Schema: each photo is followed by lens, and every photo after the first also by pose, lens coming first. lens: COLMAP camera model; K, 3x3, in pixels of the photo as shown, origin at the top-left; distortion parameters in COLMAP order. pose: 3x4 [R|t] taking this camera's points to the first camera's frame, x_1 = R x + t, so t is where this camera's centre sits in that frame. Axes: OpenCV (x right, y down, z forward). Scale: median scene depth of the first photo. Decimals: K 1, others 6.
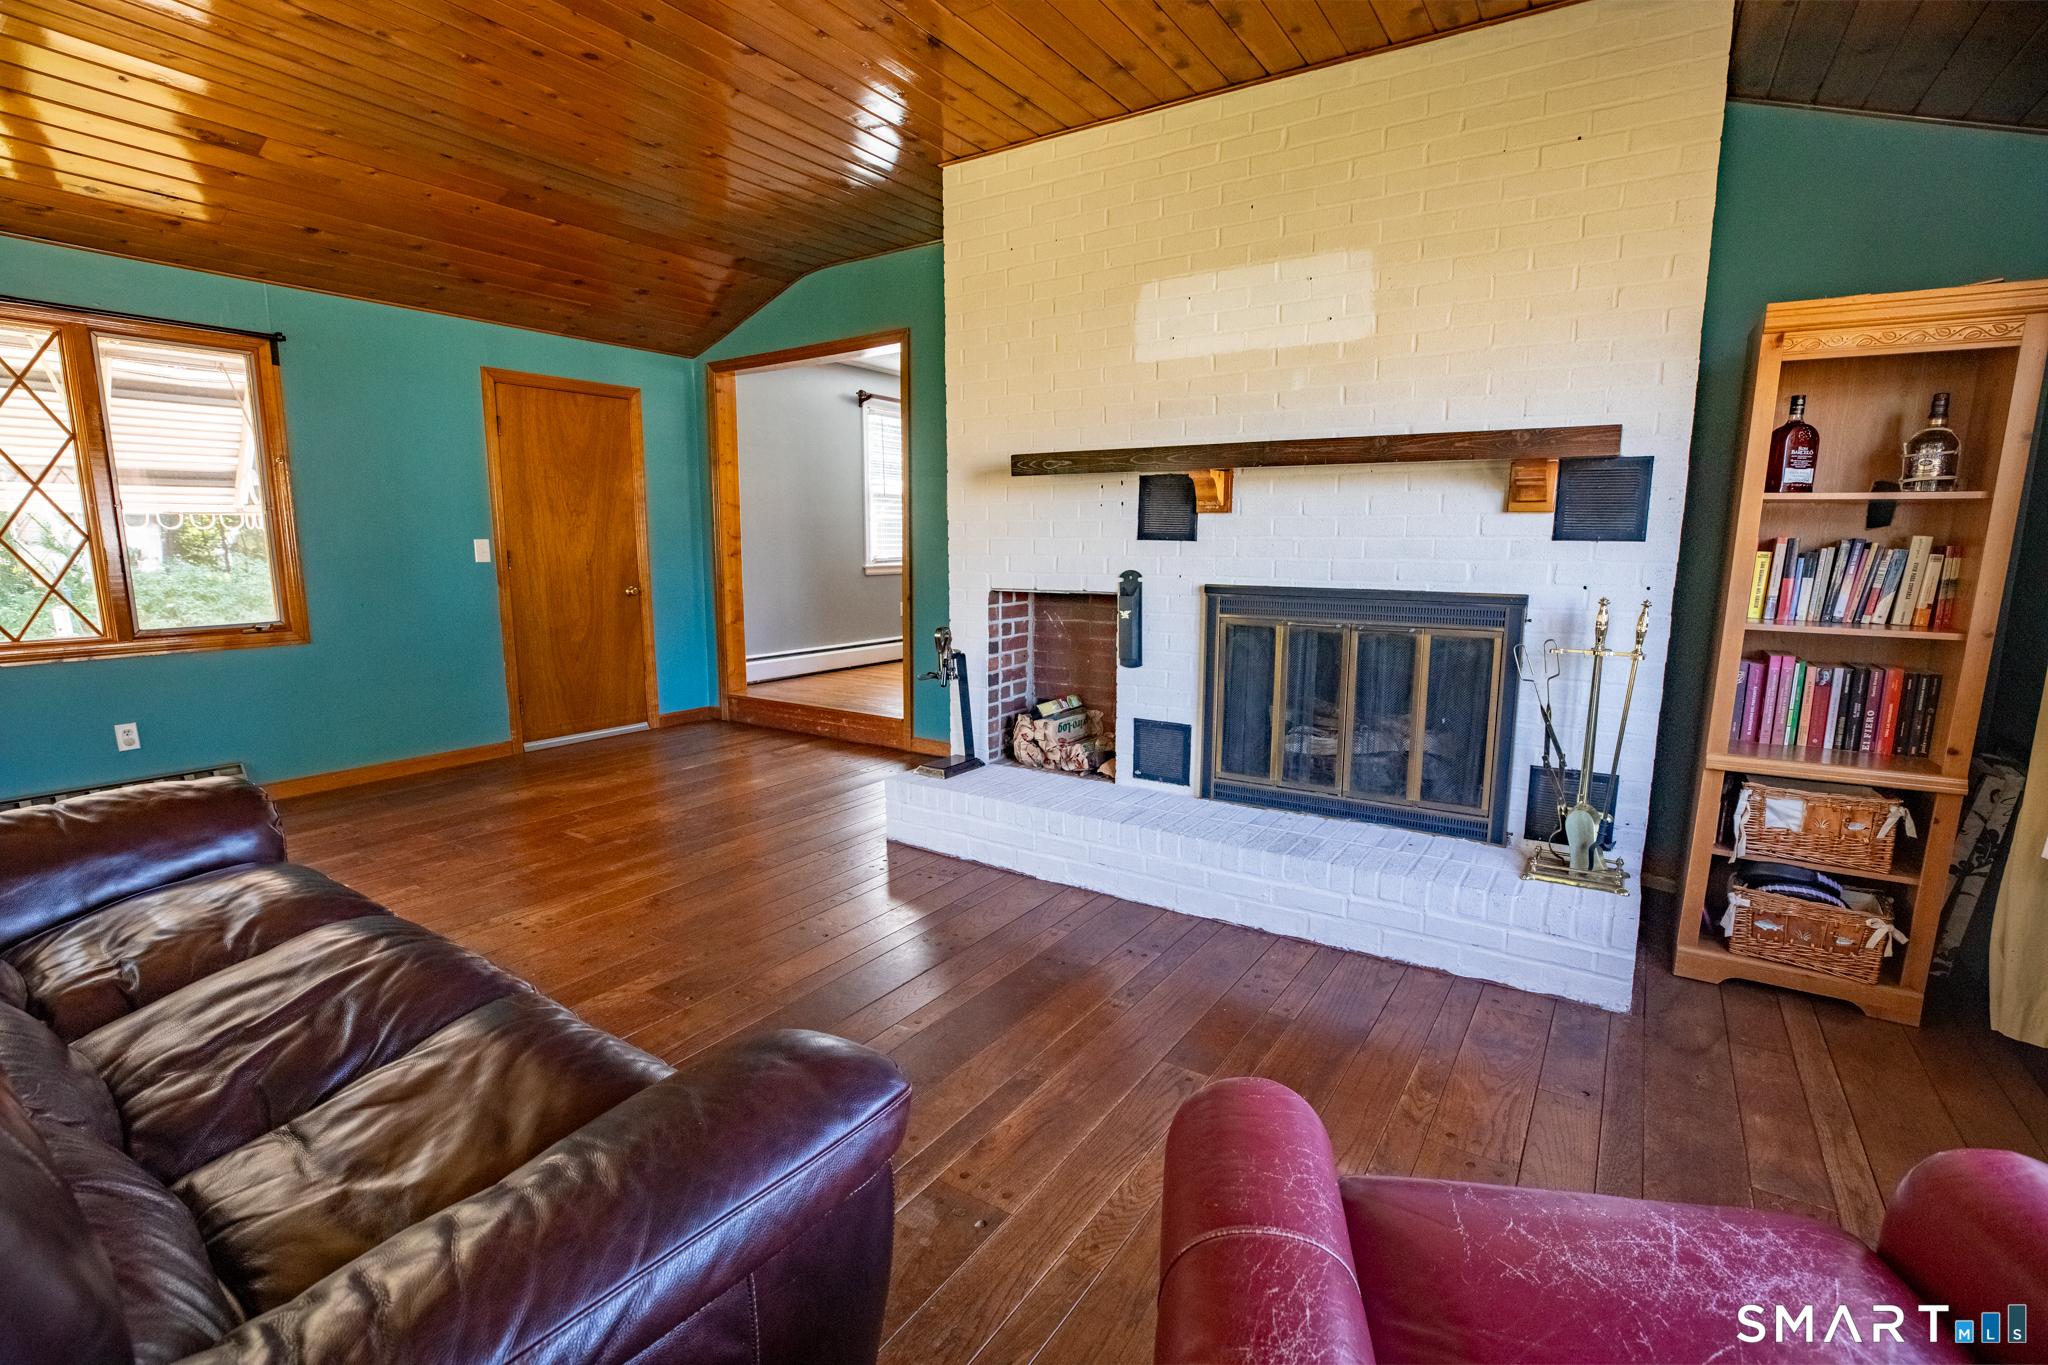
lens RADIAL K [[952.0, 0, 1024.0], [0, 952.0, 682.5], [0, 0, 1]] dist [-0.055857, 0.022913]
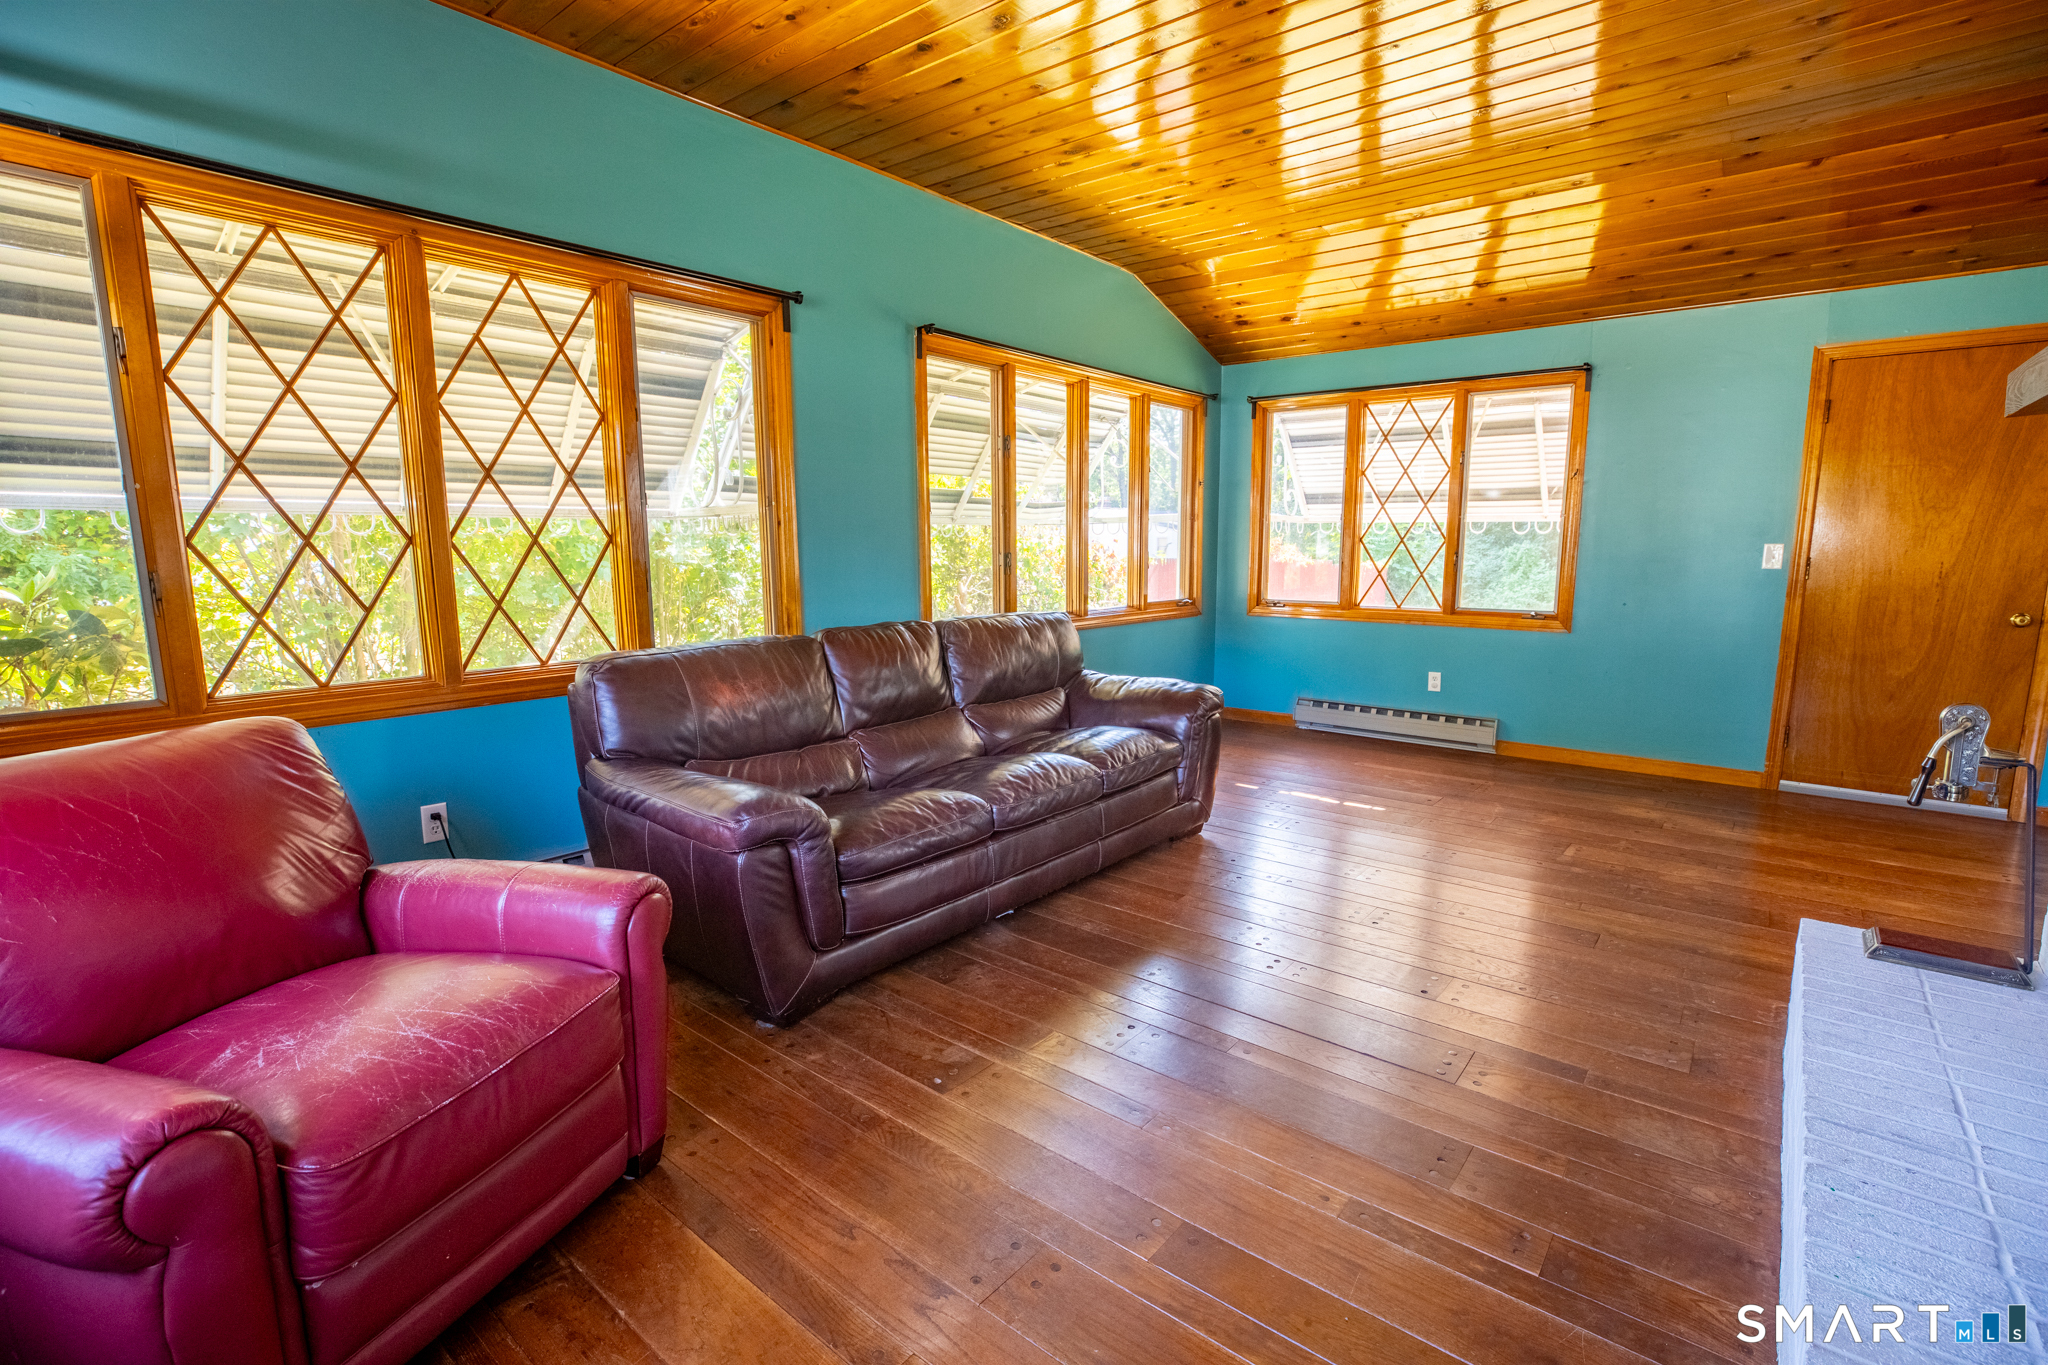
lens RADIAL K [[952.0, 0, 1024.0], [0, 952.0, 682.5], [0, 0, 1]] dist [-0.055857, 0.022913]
pose [[-0.104567, 0.146161, -0.983719, 0.452232], [-0.147313, 0.975953, 0.160667, -0.070570], [0.983547, 0.161715, -0.080521, 0.455190]]
